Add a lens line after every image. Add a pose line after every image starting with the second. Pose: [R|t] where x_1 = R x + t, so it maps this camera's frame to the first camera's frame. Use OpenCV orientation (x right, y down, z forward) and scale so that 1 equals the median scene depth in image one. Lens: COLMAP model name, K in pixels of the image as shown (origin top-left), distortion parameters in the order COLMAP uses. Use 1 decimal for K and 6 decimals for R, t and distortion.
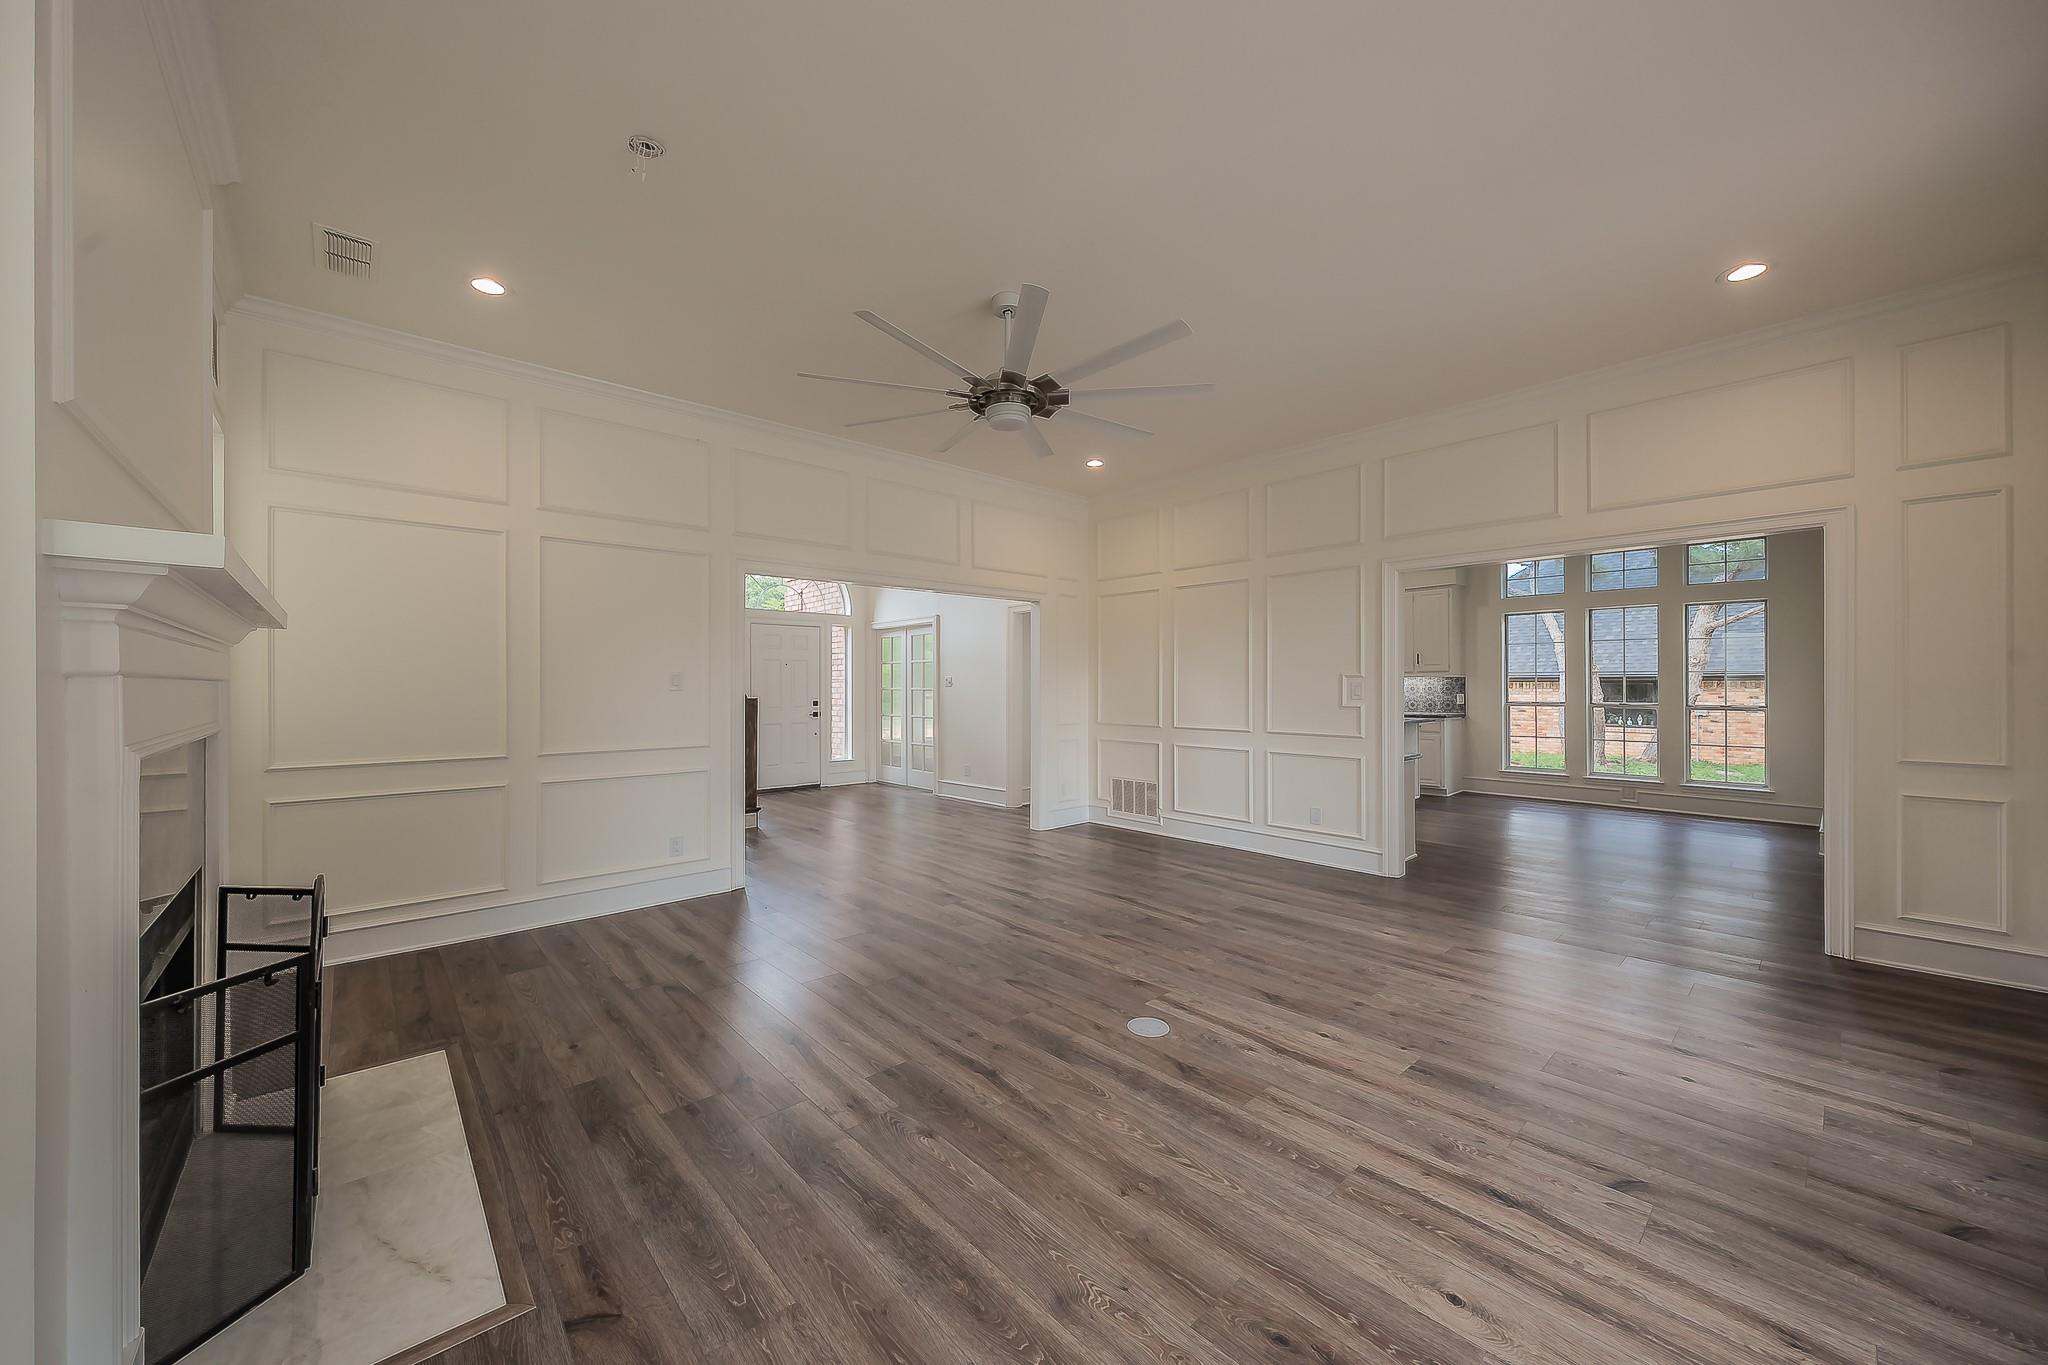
lens RADIAL K [[759.9, 0, 1021.9], [0, 759.9, 676.7], [0, 0, 1]] dist [0.000366, -0.000055]
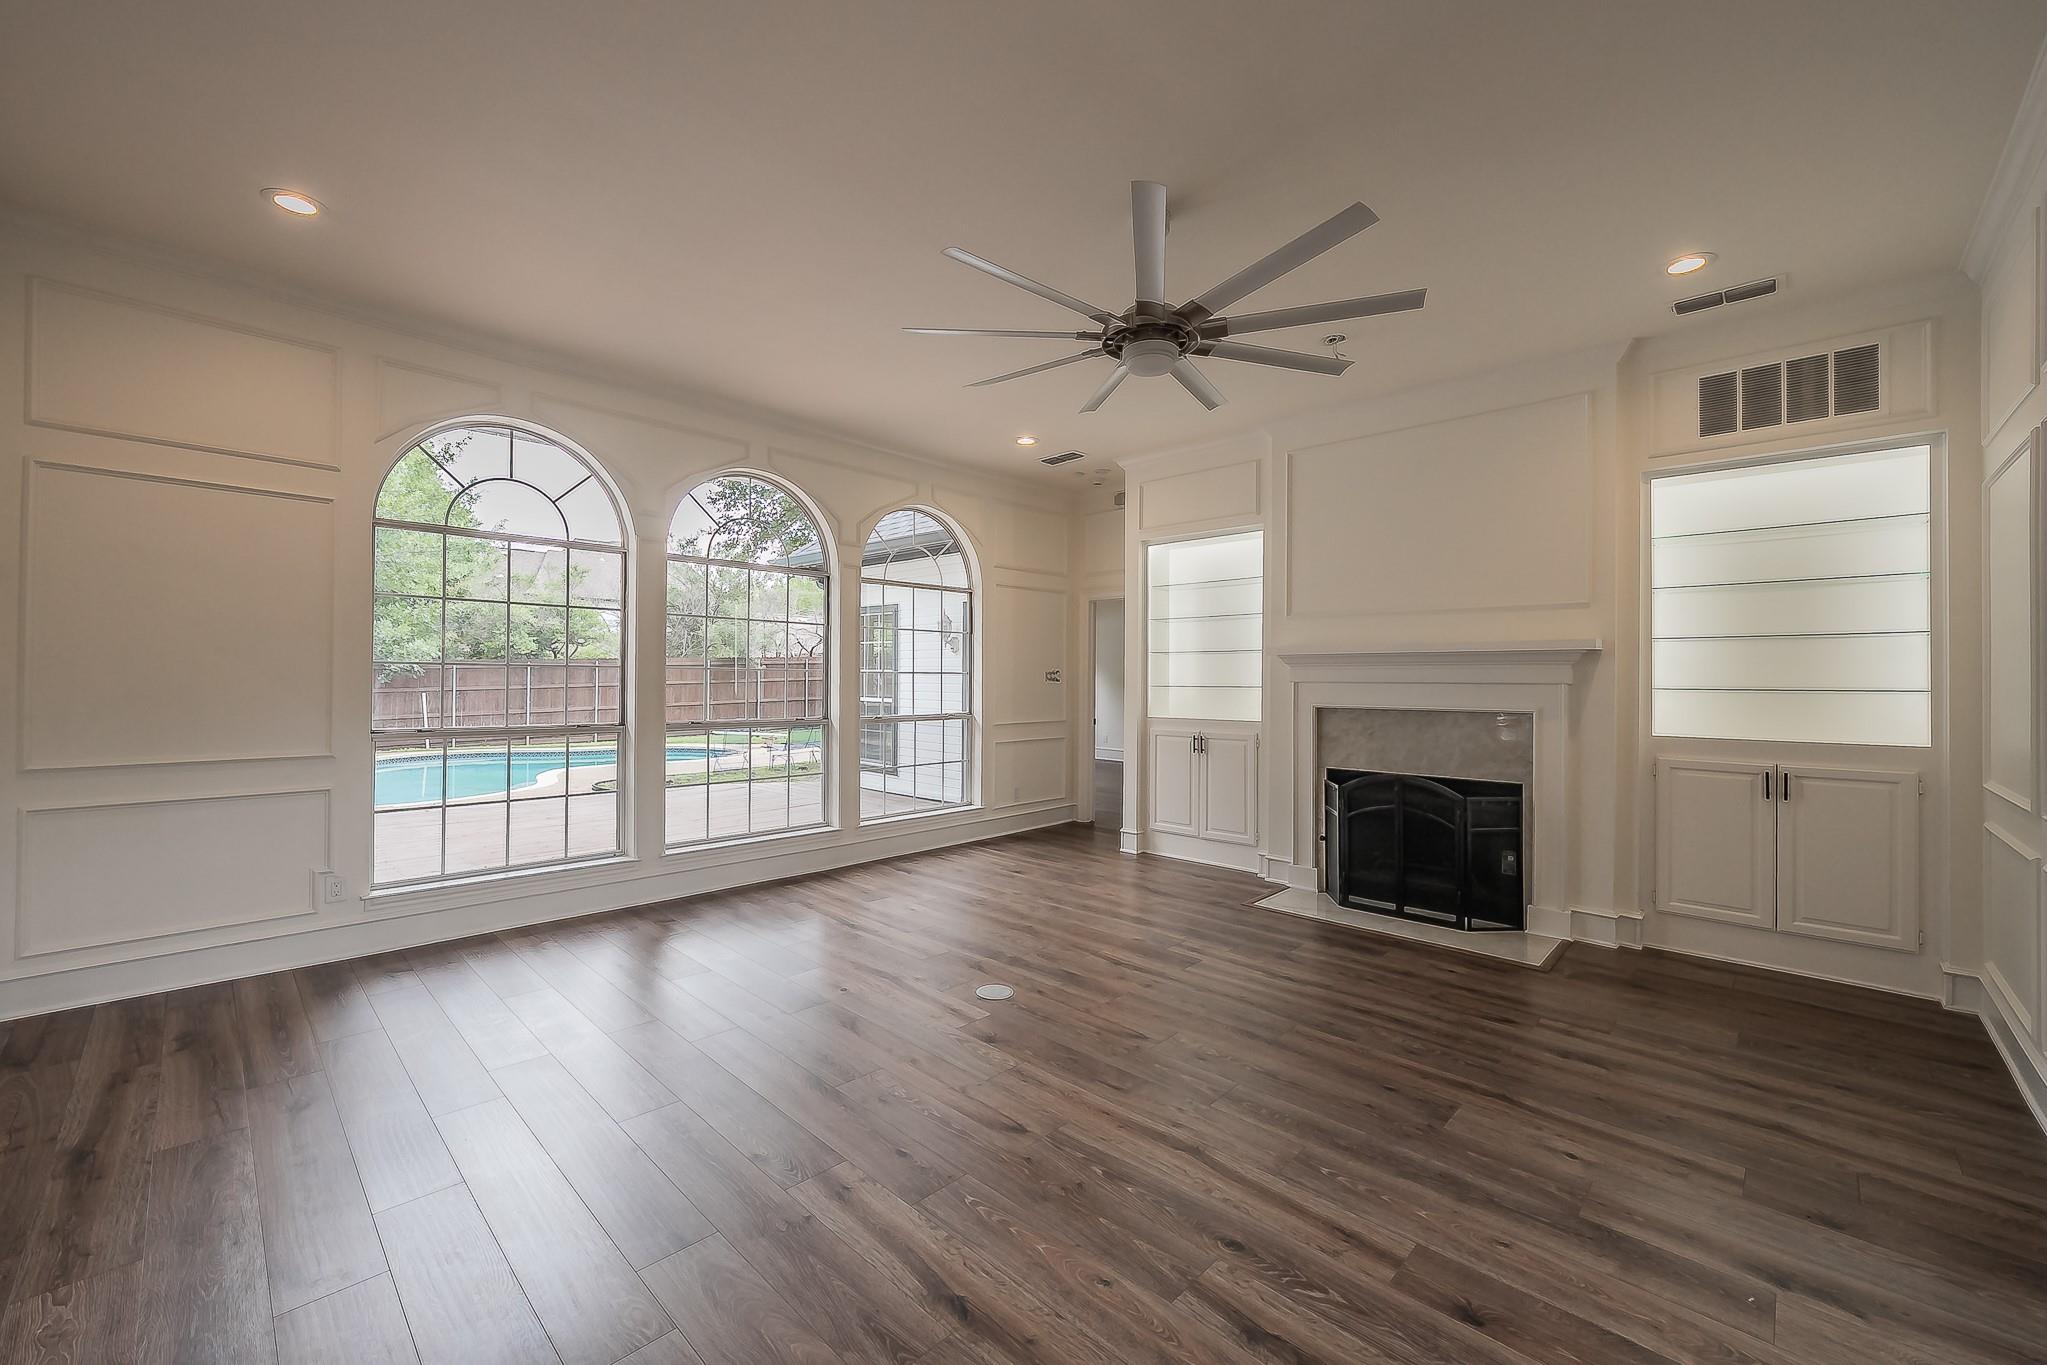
lens RADIAL K [[803.4, 0, 1026.9], [0, 803.4, 675.3], [0, 0, 1]] dist [-0.000100, 0.000001]
pose [[-0.997553, -0.005106, -0.069722, 0.203429], [-0.003957, 0.999854, -0.016614, 0.016822], [0.069796, -0.016298, -0.997428, 2.179126]]
